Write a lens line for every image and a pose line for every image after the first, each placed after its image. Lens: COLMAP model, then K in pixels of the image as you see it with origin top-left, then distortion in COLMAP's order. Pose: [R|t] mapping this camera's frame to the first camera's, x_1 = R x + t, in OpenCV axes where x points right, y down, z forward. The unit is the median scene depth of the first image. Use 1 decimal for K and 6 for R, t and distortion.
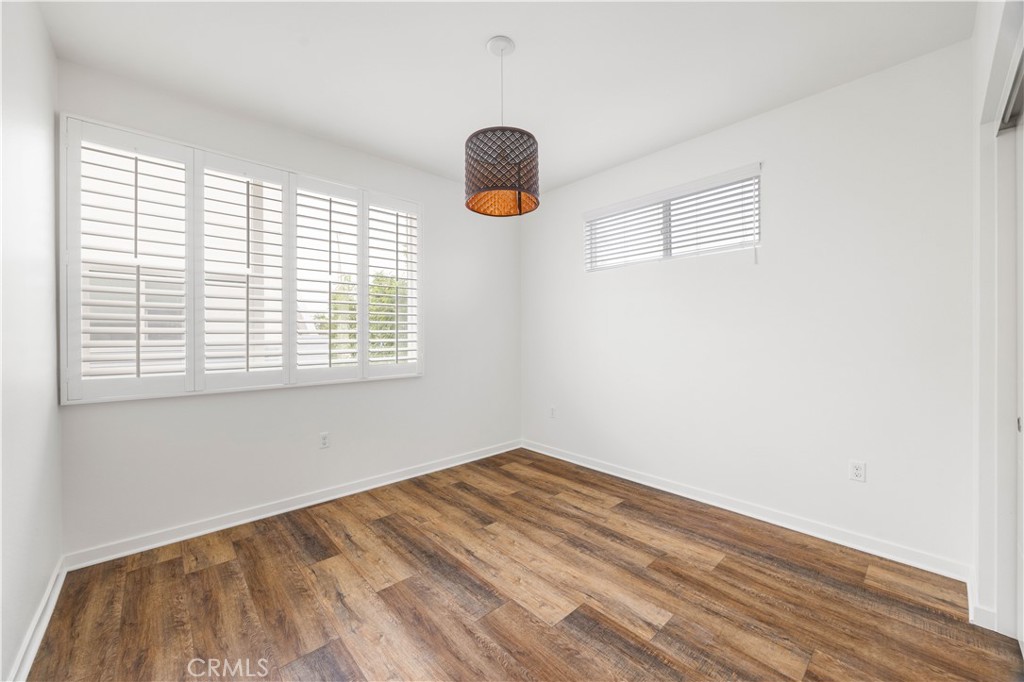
lens RADIAL K [[392.6, 0, 510.4], [0, 392.6, 338.9], [0, 0, 1]] dist [-0.008512, 0.000356]
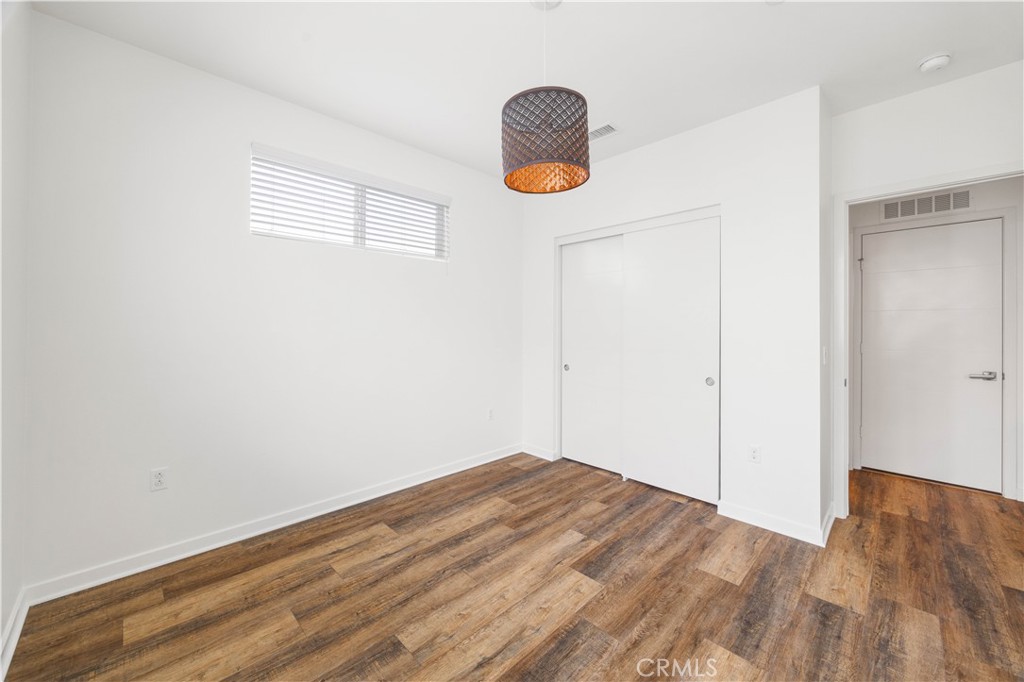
lens RADIAL K [[392.6, 0, 514.2], [0, 392.6, 331.0], [0, 0, 1]] dist [-0.008512, 0.000356]
pose [[-0.049156, -0.002009, 0.998789, -0.716864], [0.011418, 0.999932, 0.002573, -0.010986], [-0.998726, 0.011530, -0.049129, 0.922335]]
